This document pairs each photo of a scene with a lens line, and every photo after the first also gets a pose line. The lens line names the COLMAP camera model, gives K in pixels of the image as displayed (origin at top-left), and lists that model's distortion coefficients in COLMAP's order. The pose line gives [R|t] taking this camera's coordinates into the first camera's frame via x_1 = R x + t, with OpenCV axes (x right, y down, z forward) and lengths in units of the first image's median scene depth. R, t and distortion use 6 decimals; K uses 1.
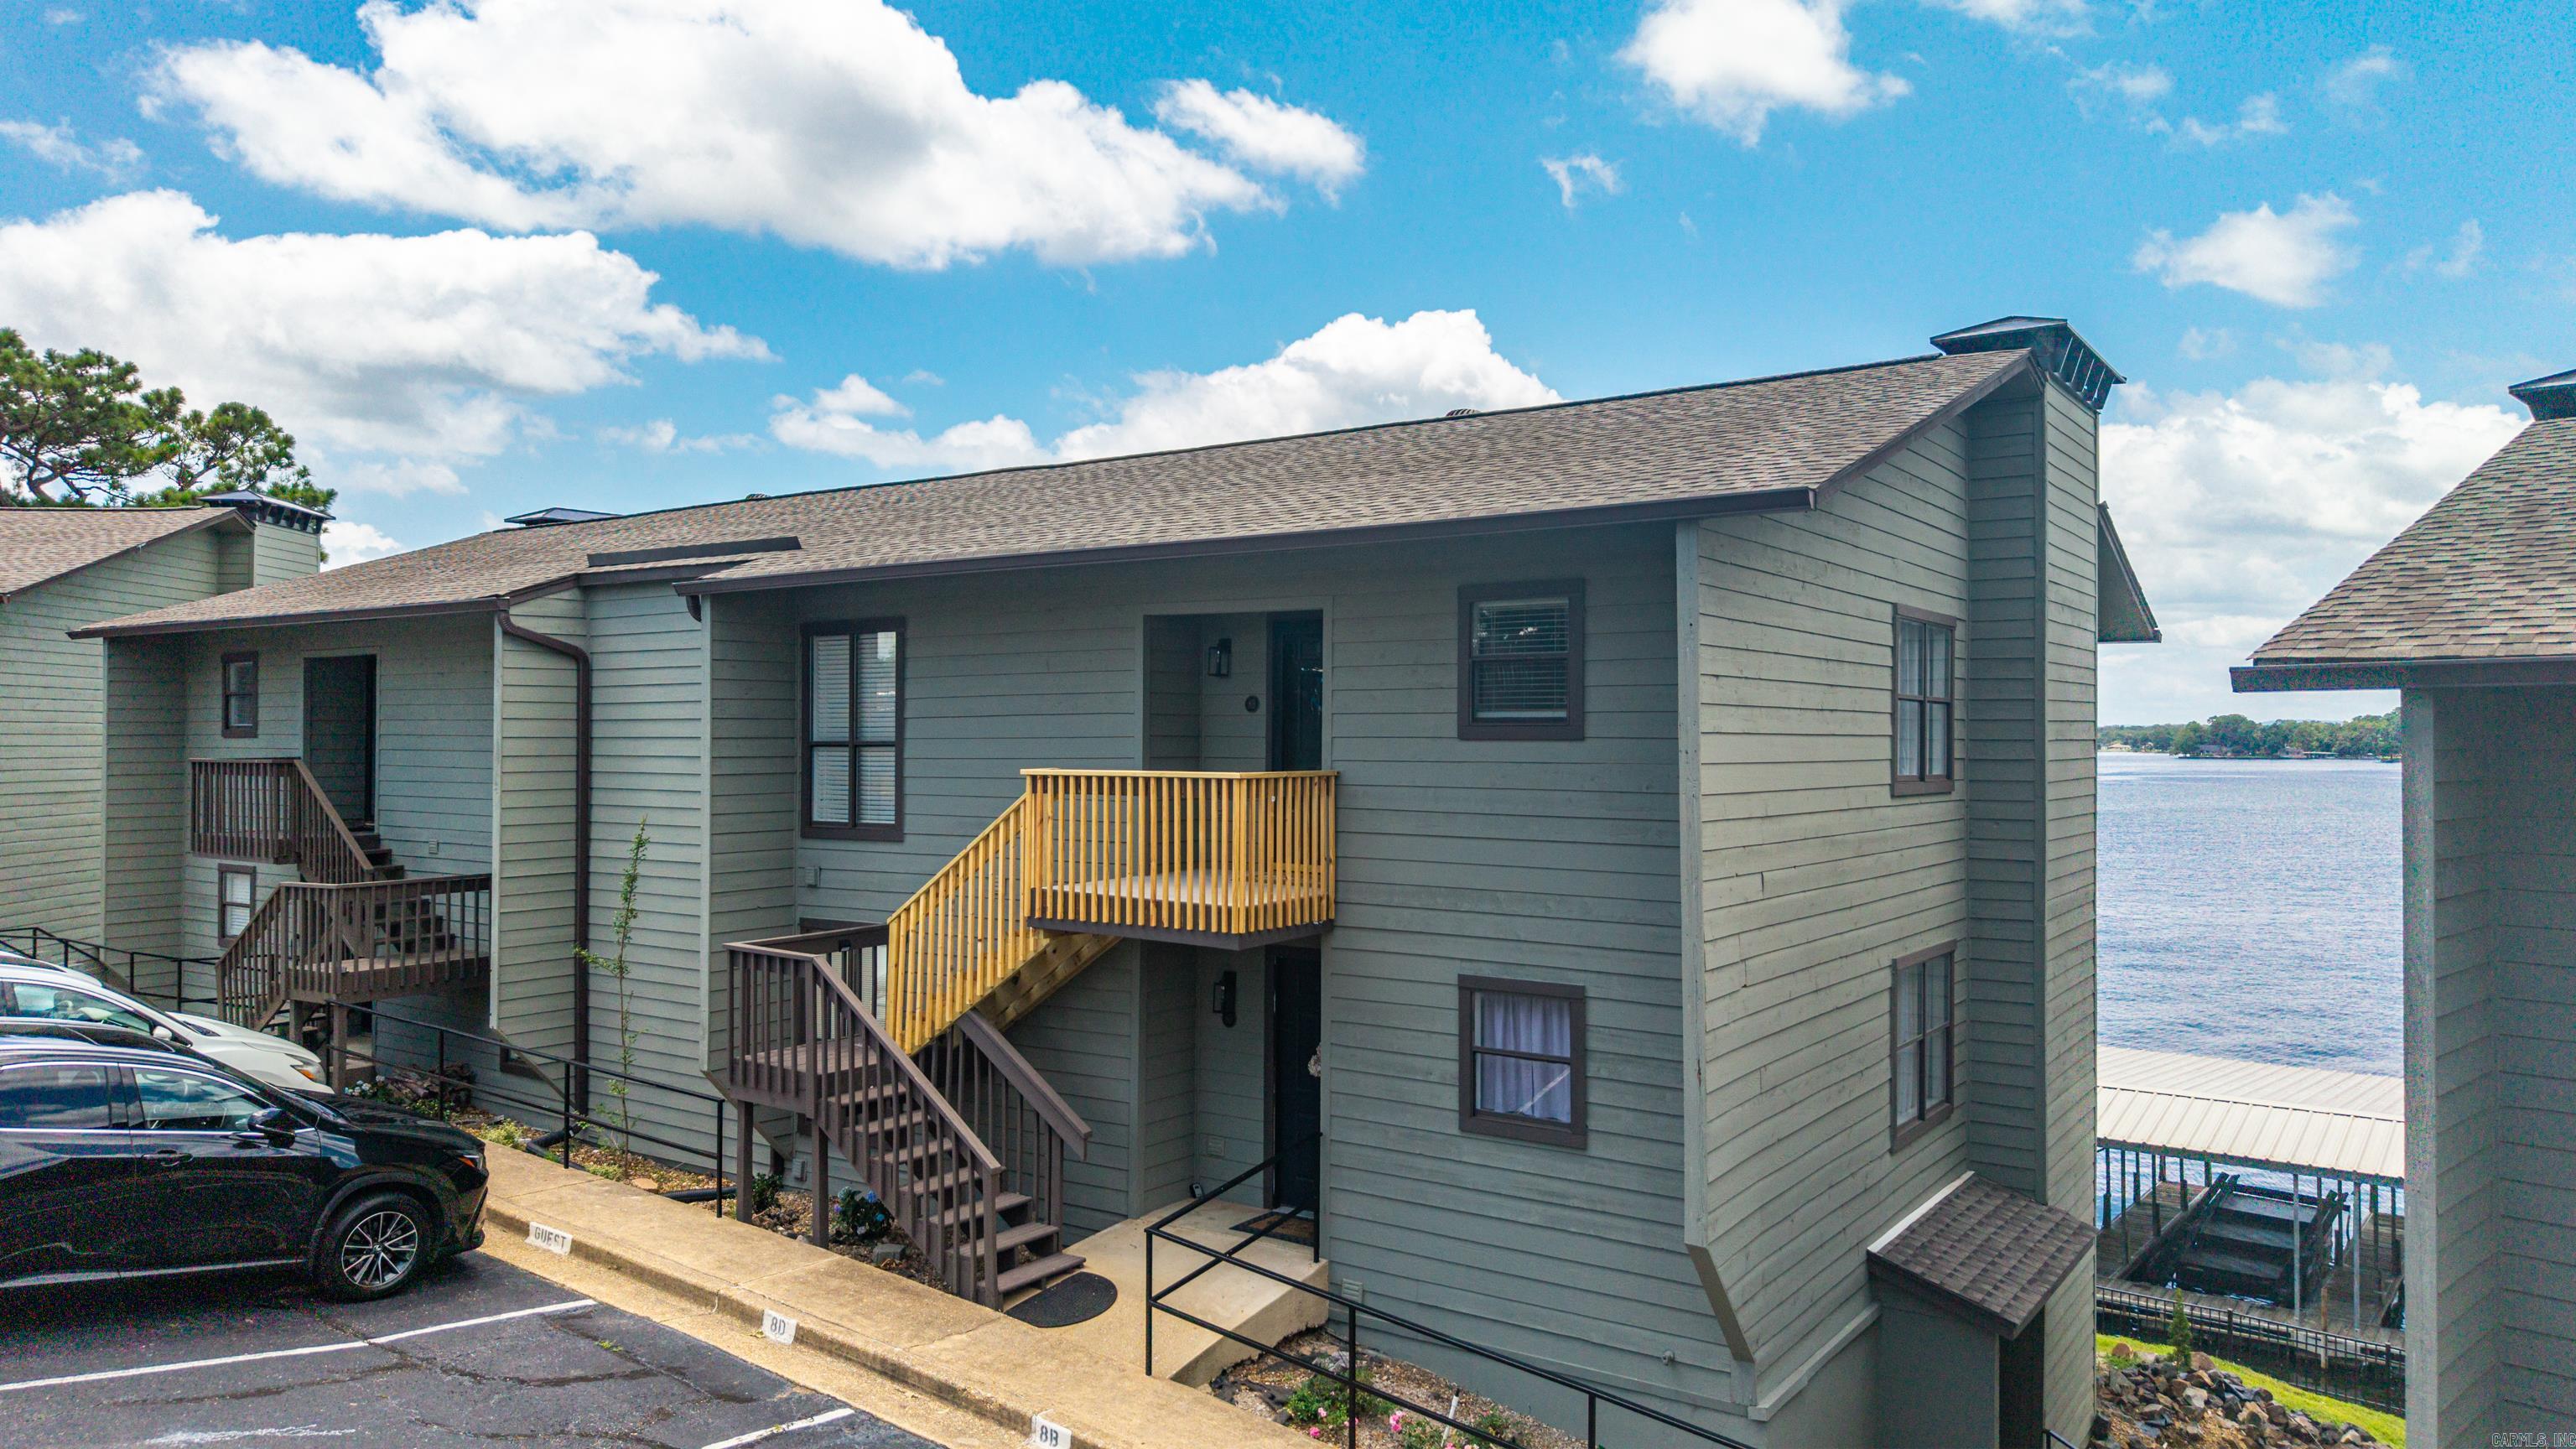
lens RADIAL K [[1751.0, 0, 1288.0], [0, 1751.0, 724.5], [0, 0, 1]] dist [0.000575, -0.000060]
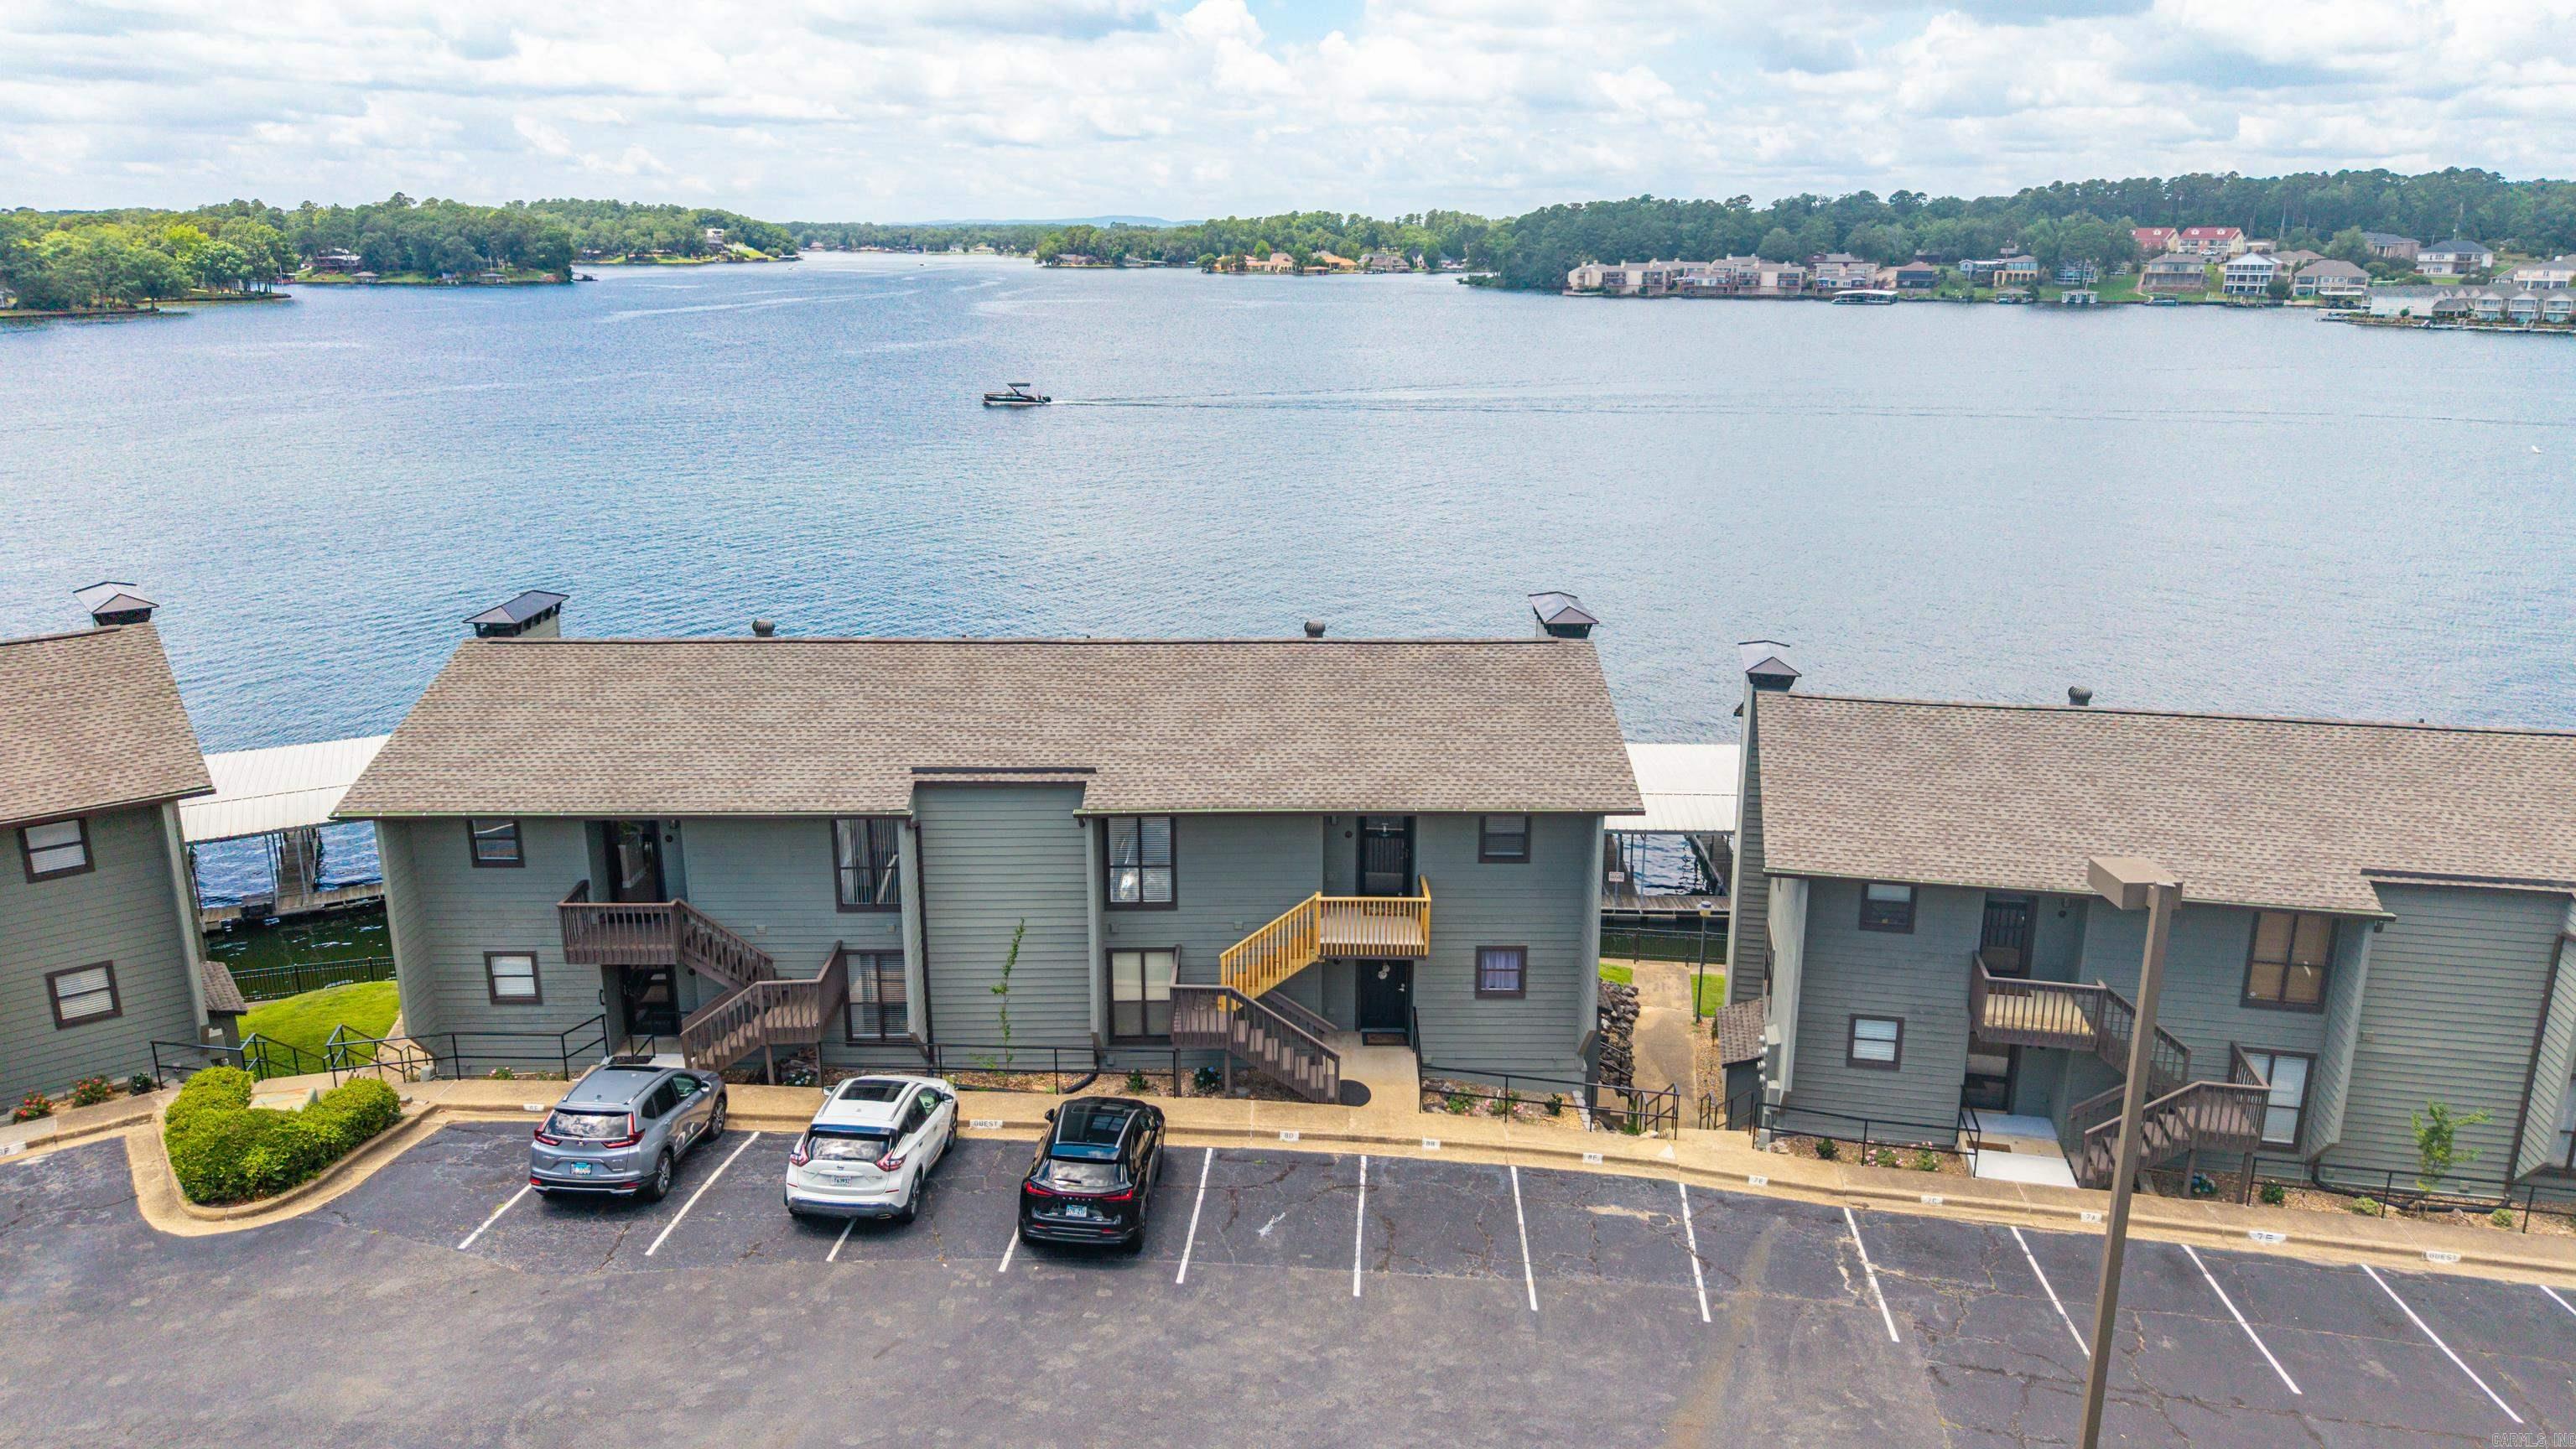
lens RADIAL K [[1751.0, 0, 1288.0], [0, 1751.0, 724.5], [0, 0, 1]] dist [0.000575, -0.000060]
pose [[0.814838, -0.159533, 0.557304, -1.583908], [-0.004022, 0.959807, 0.280634, -0.937414], [-0.579674, -0.230913, 0.781446, -0.858804]]
